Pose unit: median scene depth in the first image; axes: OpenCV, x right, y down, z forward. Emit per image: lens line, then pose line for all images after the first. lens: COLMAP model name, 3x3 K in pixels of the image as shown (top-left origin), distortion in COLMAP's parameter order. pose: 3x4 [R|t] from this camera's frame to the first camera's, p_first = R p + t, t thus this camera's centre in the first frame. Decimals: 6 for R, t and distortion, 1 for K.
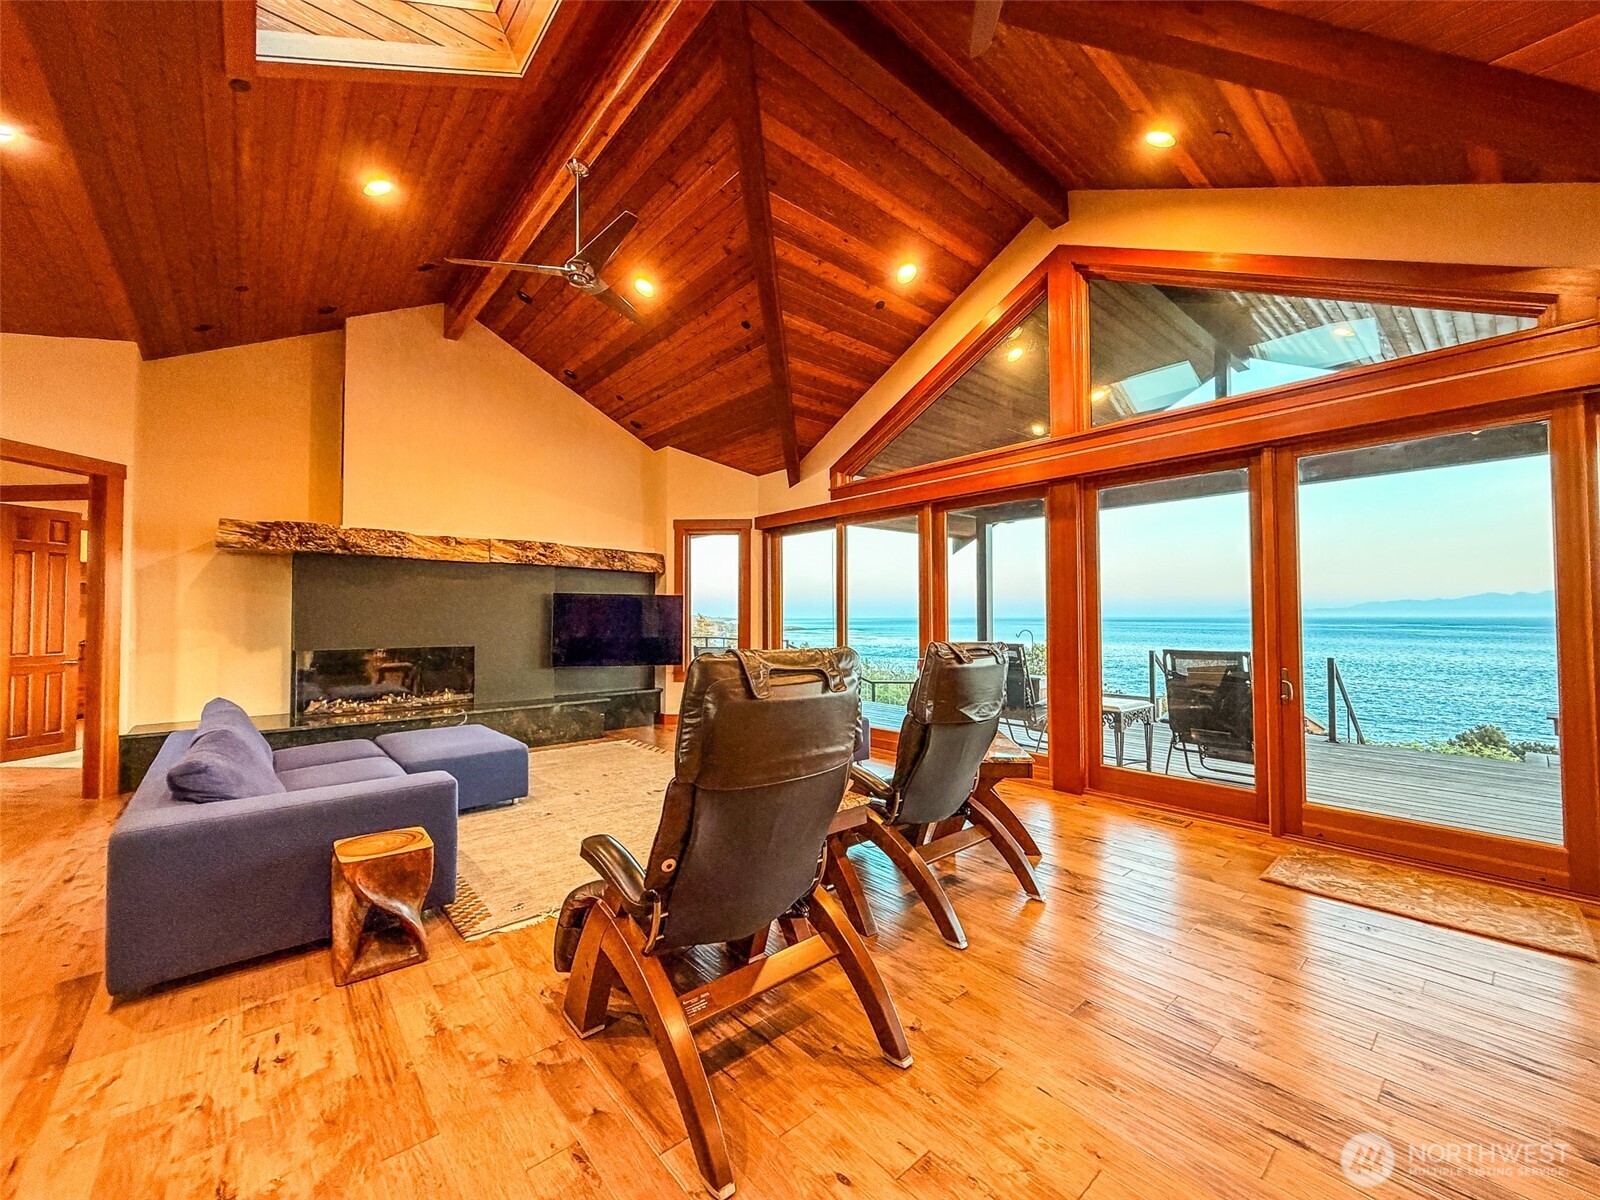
lens RADIAL K [[638.8, 0, 790.5], [0, 638.8, 598.2], [0, 0, 1]] dist [0.003039, 0.000426]
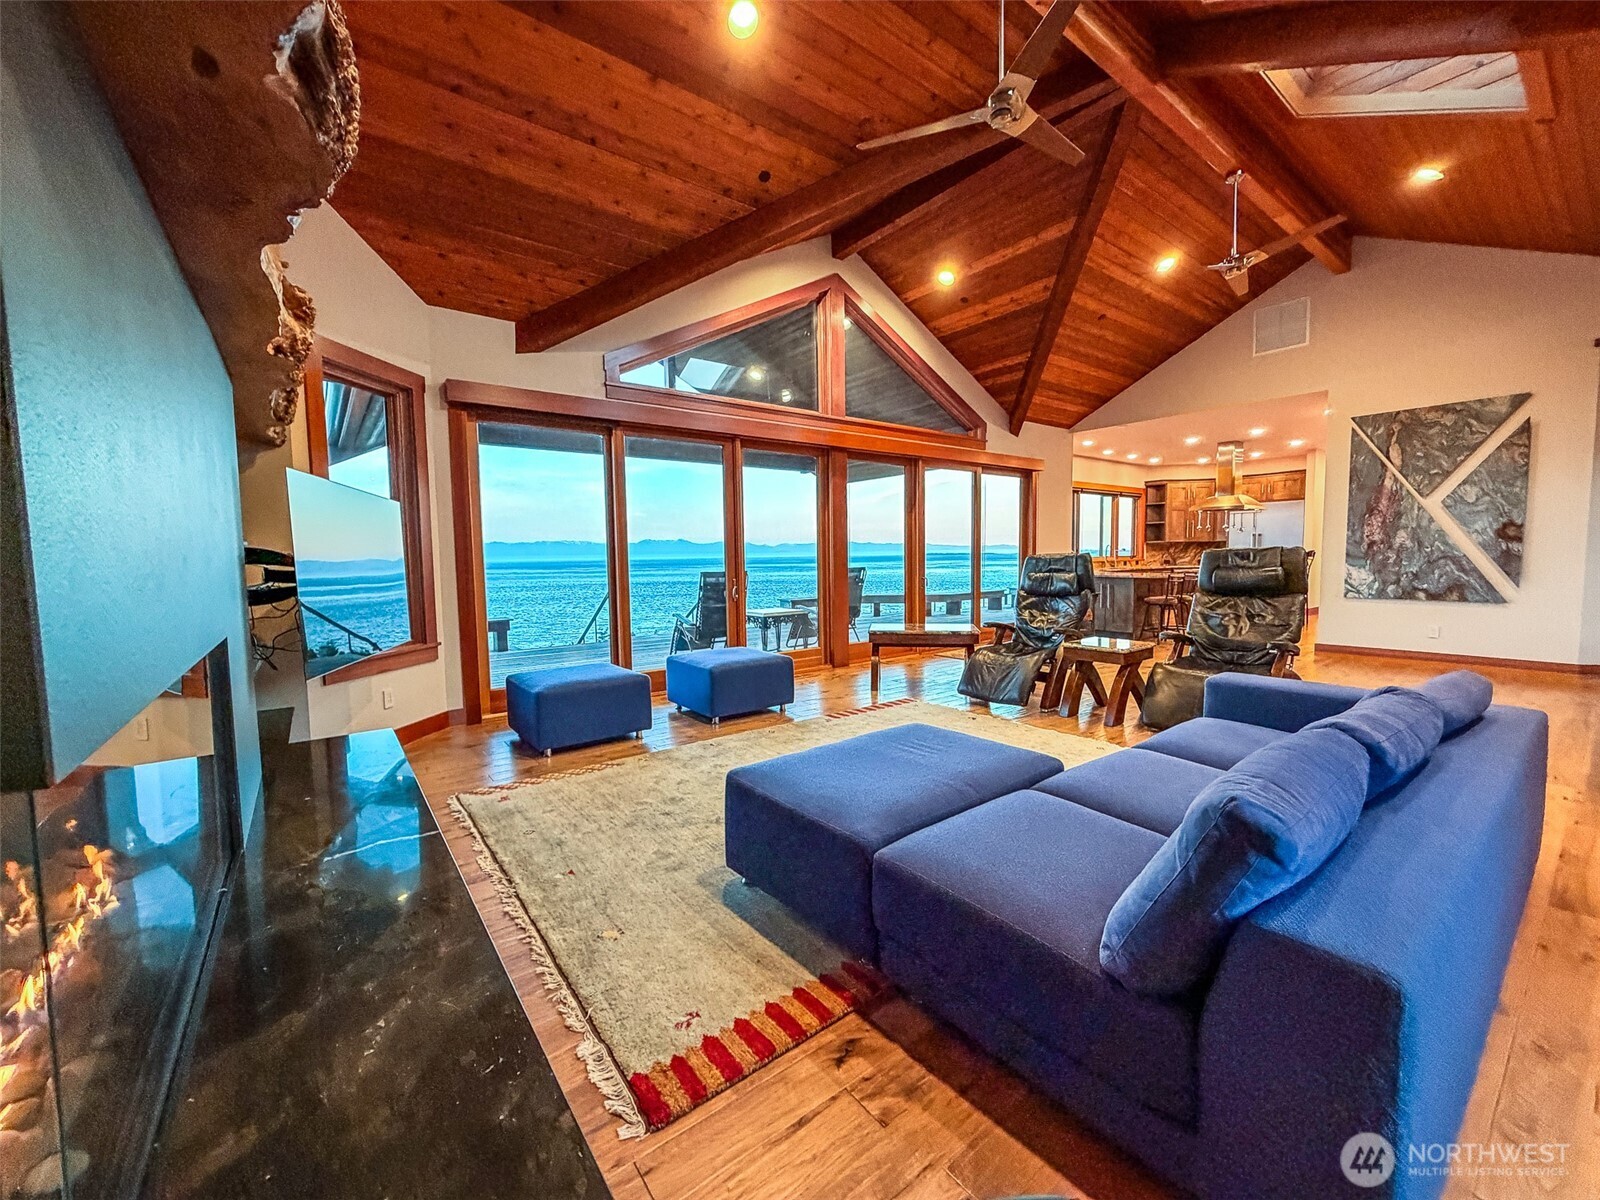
lens RADIAL K [[638.8, 0, 797.9], [0, 638.8, 600.8], [0, 0, 1]] dist [0.003039, 0.000426]
pose [[0.054861, -0.072826, 0.995835, -0.833584], [-0.011438, 0.997225, 0.073558, 0.035678], [-0.998428, -0.015425, 0.053876, 0.849768]]
